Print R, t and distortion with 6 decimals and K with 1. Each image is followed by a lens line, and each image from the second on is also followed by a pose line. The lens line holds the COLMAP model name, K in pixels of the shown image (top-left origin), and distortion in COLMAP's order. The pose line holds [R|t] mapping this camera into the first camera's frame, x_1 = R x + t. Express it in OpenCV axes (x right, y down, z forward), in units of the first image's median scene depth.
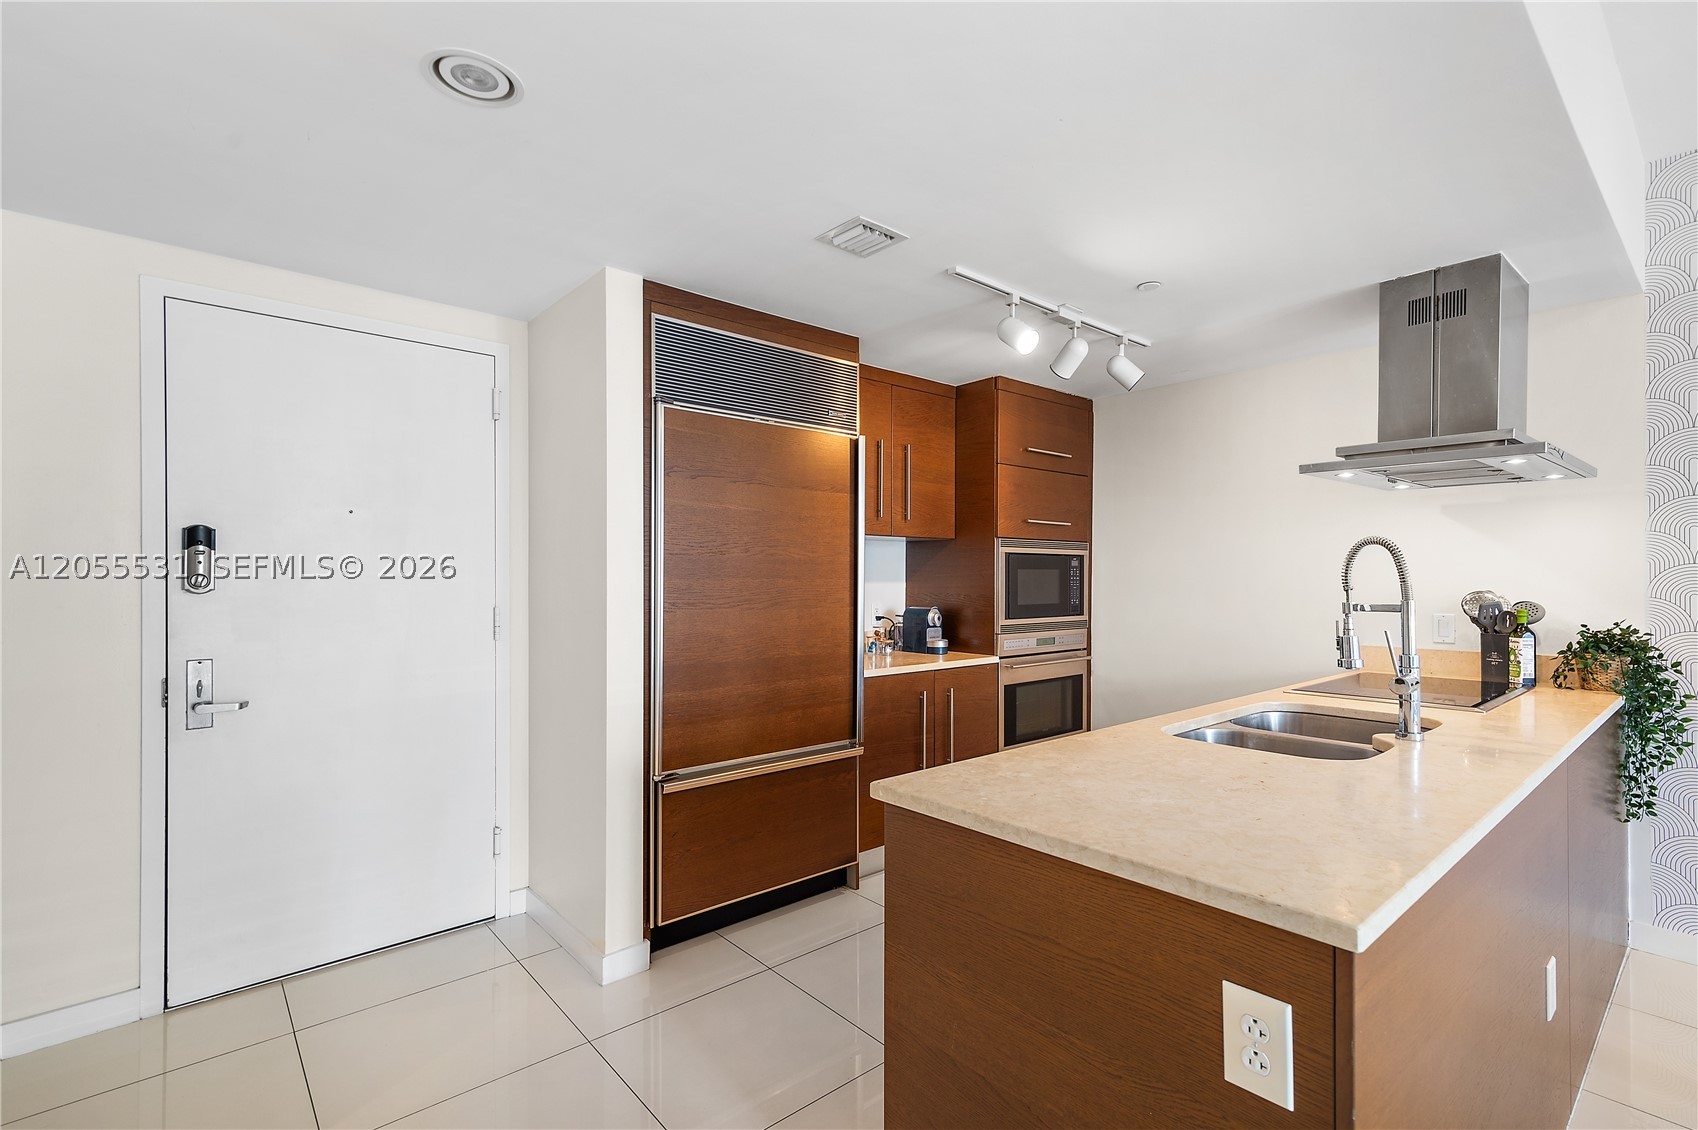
lens RADIAL K [[774.4, 0, 855.8], [0, 774.4, 579.1], [0, 0, 1]] dist [0.014453, -0.000124]
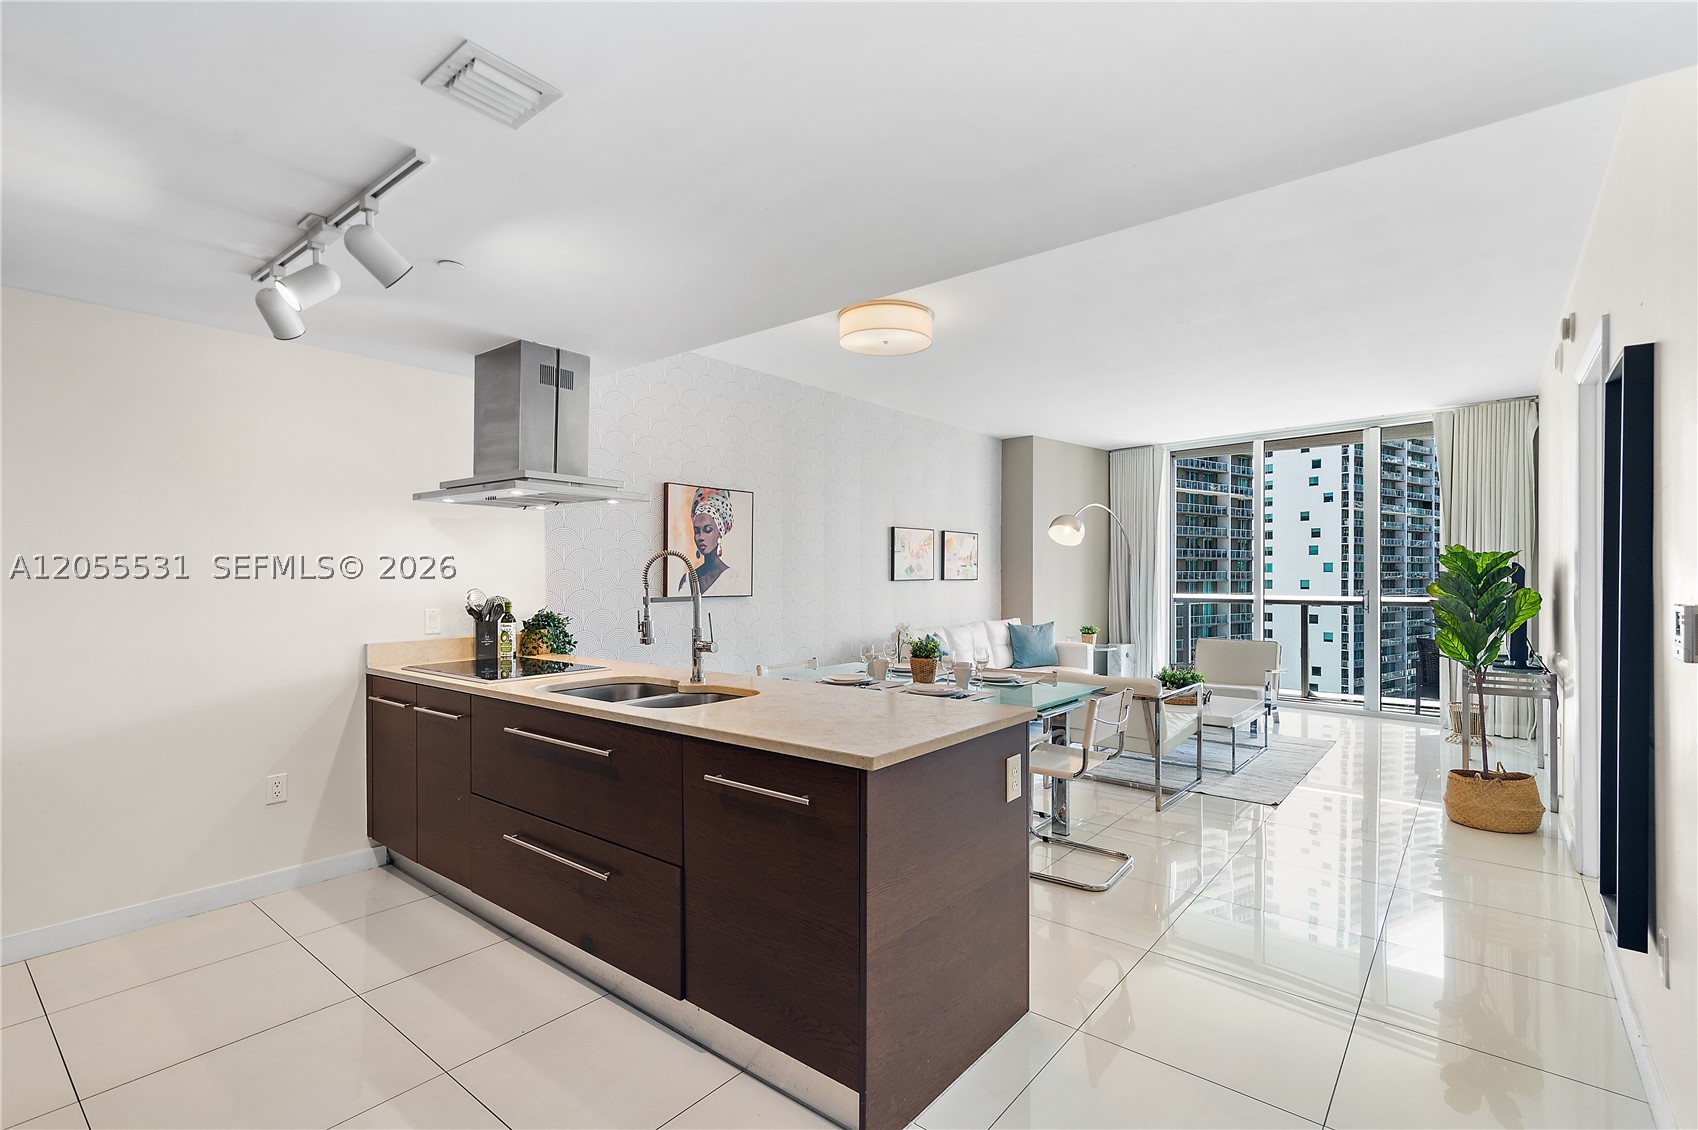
lens RADIAL K [[774.4, 0, 855.8], [0, 774.4, 579.1], [0, 0, 1]] dist [0.014453, -0.000124]
pose [[-0.174192, -0.005011, 0.984699, -0.573081], [0.004228, 0.999974, 0.005836, -0.005811], [-0.984703, 0.005180, -0.174166, 0.632589]]
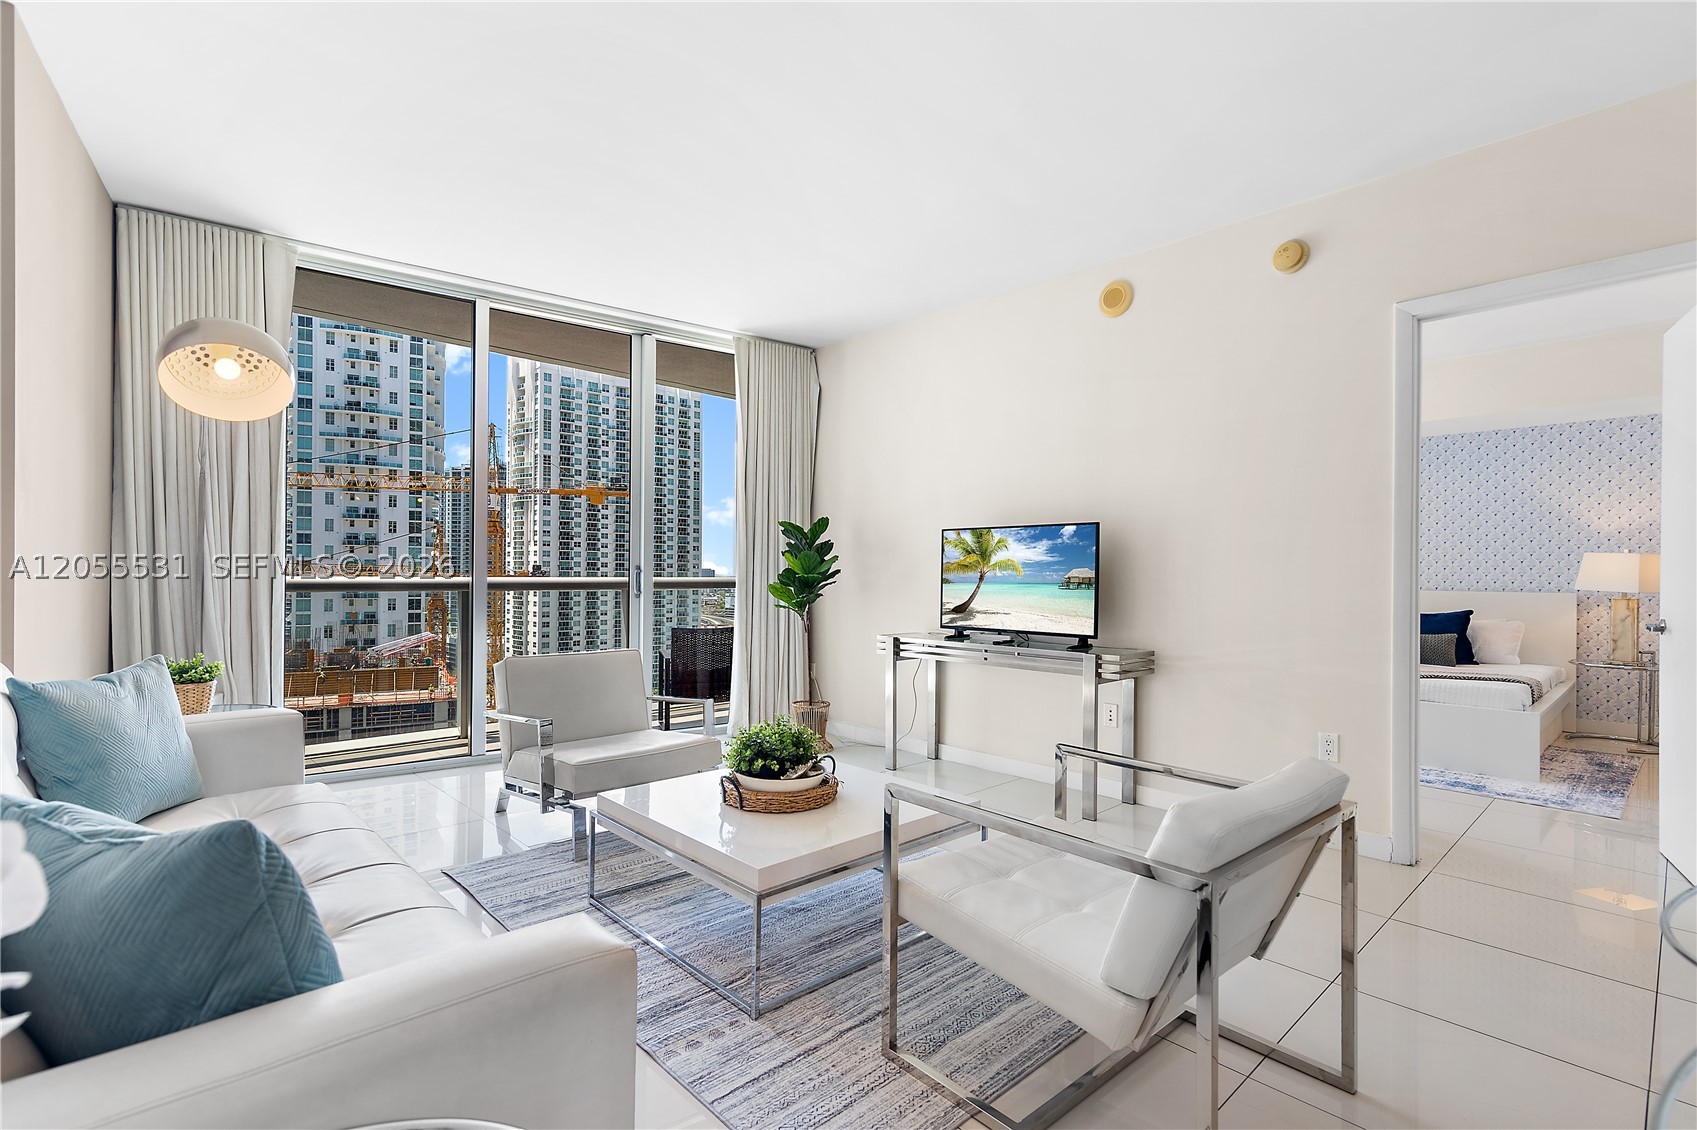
lens RADIAL K [[789.2, 0, 853.5], [0, 789.2, 571.8], [0, 0, 1]] dist [0.011696, 0.000135]
pose [[-0.998943, -0.007923, -0.045272, 1.232808], [-0.007965, 0.999968, 0.000746, 0.062596], [0.045264, 0.001106, -0.998974, 0.378486]]
